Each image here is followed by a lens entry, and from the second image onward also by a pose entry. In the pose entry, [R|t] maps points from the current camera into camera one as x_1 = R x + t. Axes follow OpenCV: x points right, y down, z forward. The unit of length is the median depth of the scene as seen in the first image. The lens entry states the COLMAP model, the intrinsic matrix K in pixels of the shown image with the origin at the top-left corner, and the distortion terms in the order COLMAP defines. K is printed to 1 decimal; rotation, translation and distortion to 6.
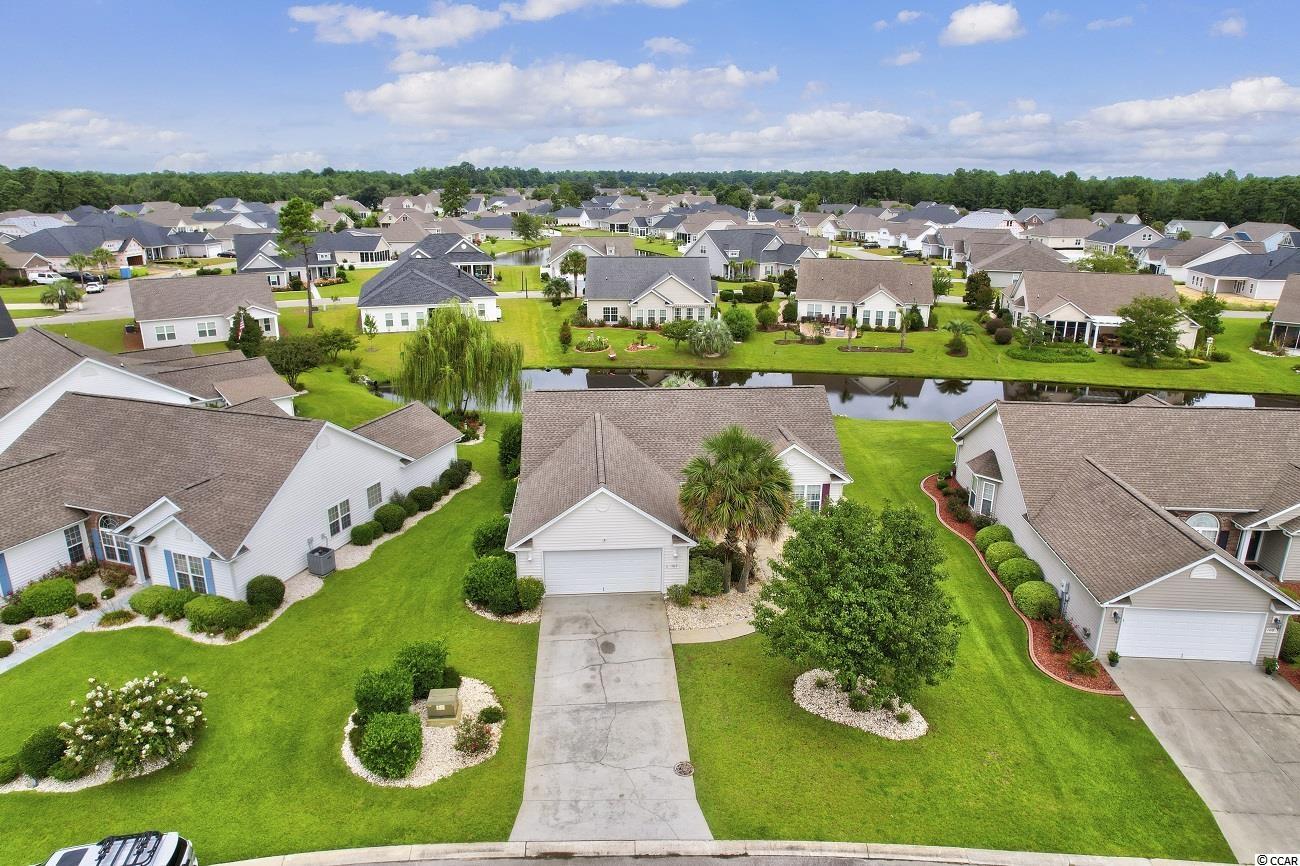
lens RADIAL K [[837.3, 0, 645.8], [0, 837.3, 432.7], [0, 0, 1]] dist [-0.081565, 0.070613]
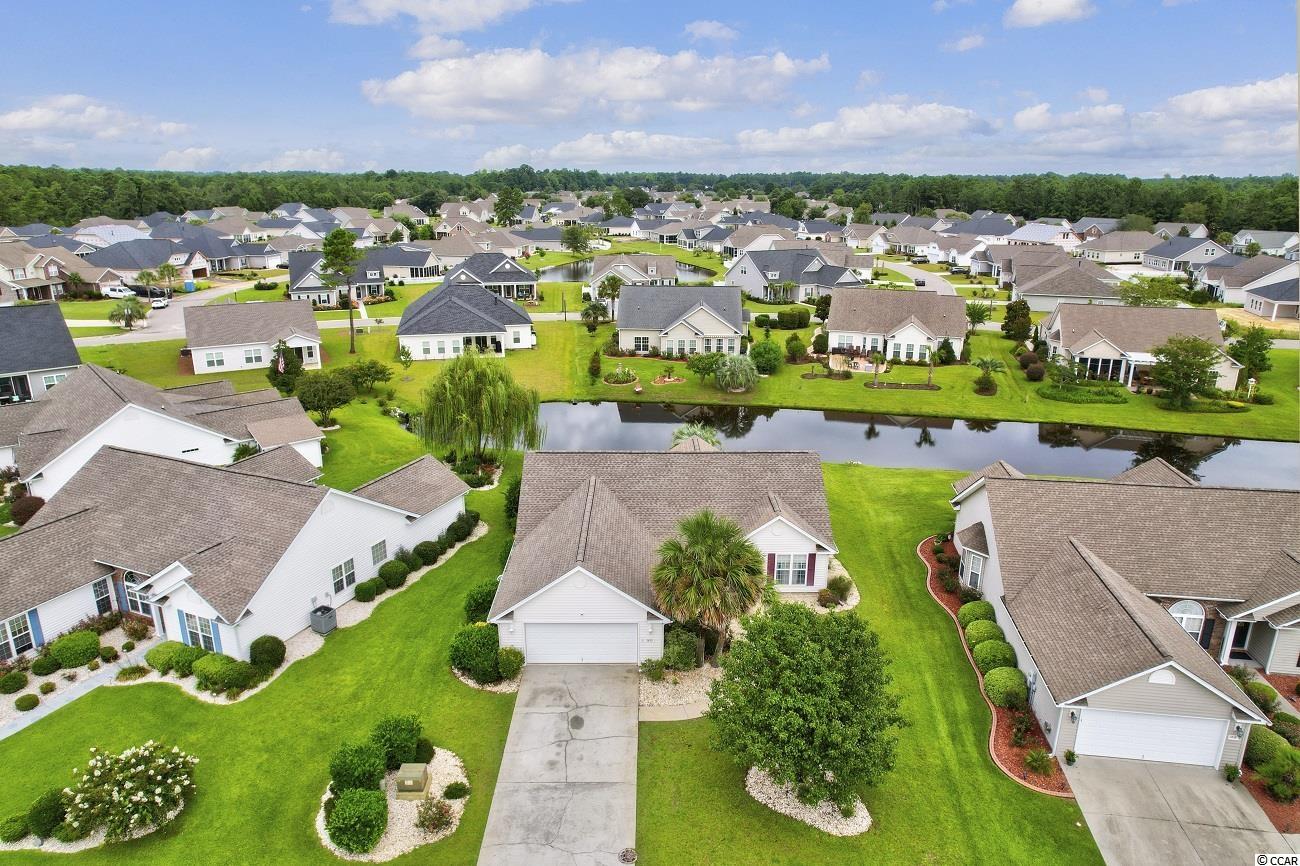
lens RADIAL K [[837.3, 0, 646.4], [0, 837.3, 430.1], [0, 0, 1]] dist [-0.081565, 0.070613]
pose [[0.997569, 0.018140, -0.067285, 0.091600], [-0.018198, 0.999834, -0.000259, -0.097625], [0.067269, 0.001483, 0.997734, -0.034920]]
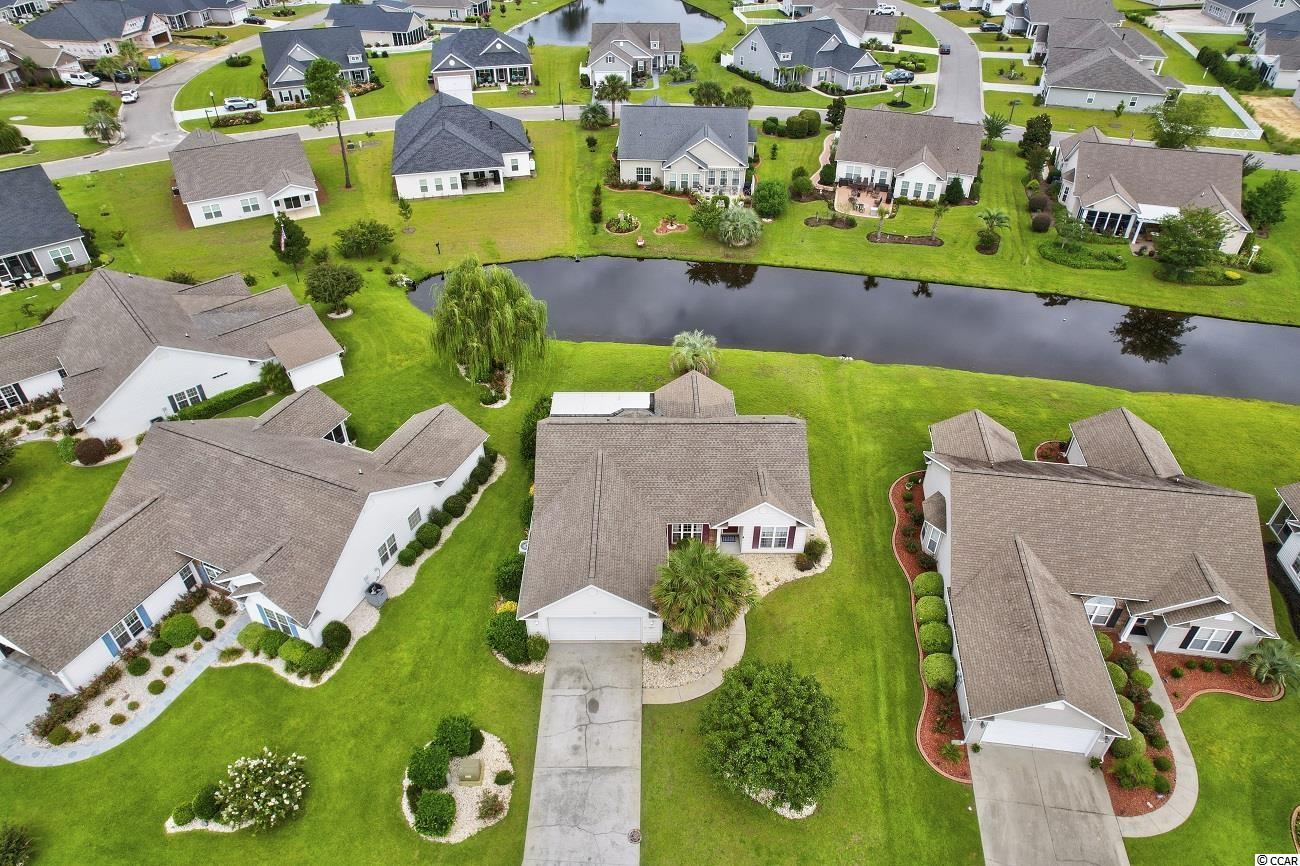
lens RADIAL K [[837.3, 0, 645.6], [0, 837.3, 435.2], [0, 0, 1]] dist [-0.081565, 0.070613]
pose [[0.997318, 0.038742, -0.062098, 0.089443], [-0.014641, 0.936871, 0.349368, -0.531271], [0.071714, -0.347521, 0.934926, -0.073135]]
